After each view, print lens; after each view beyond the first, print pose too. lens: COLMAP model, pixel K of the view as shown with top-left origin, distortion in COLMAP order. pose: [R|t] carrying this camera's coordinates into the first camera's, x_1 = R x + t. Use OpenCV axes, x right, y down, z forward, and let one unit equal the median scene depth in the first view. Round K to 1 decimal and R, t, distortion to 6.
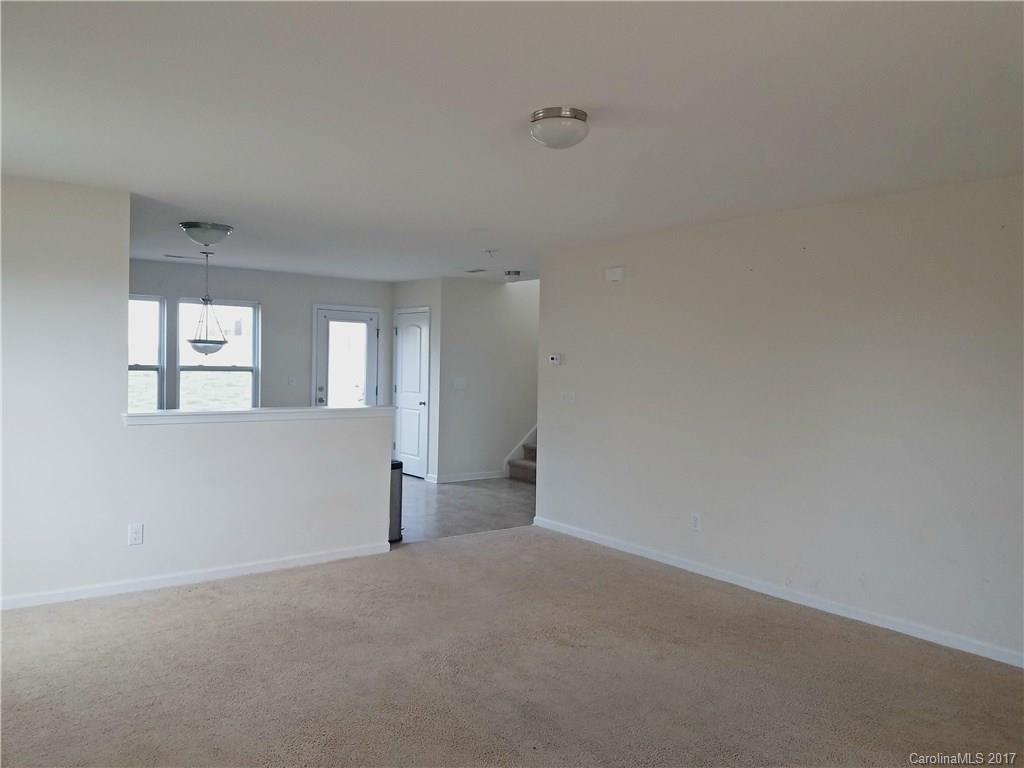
lens RADIAL K [[791.2, 0, 511.4], [0, 791.2, 383.4], [0, 0, 1]] dist [-0.014883, -0.028072]
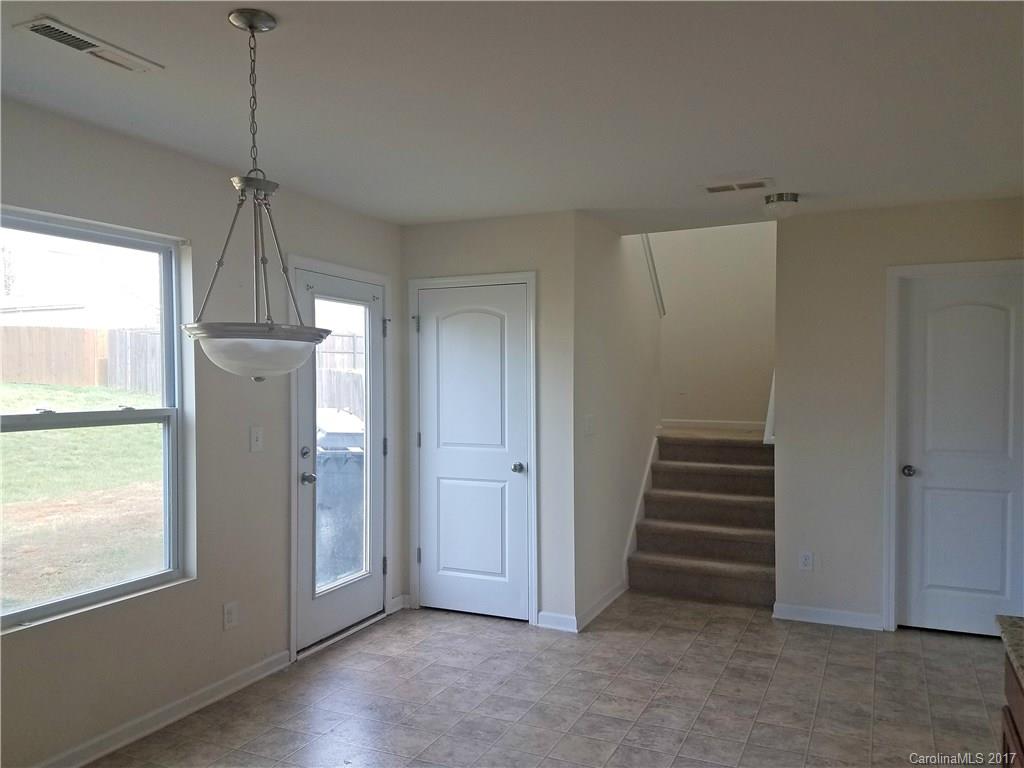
lens RADIAL K [[791.2, 0, 509.0], [0, 791.2, 384.2], [0, 0, 1]] dist [-0.014883, -0.028072]
pose [[0.891539, -0.028770, 0.452029, -0.335707], [0.035760, 0.999336, -0.006925, -0.023592], [-0.451530, 0.022338, 0.891976, 0.560303]]
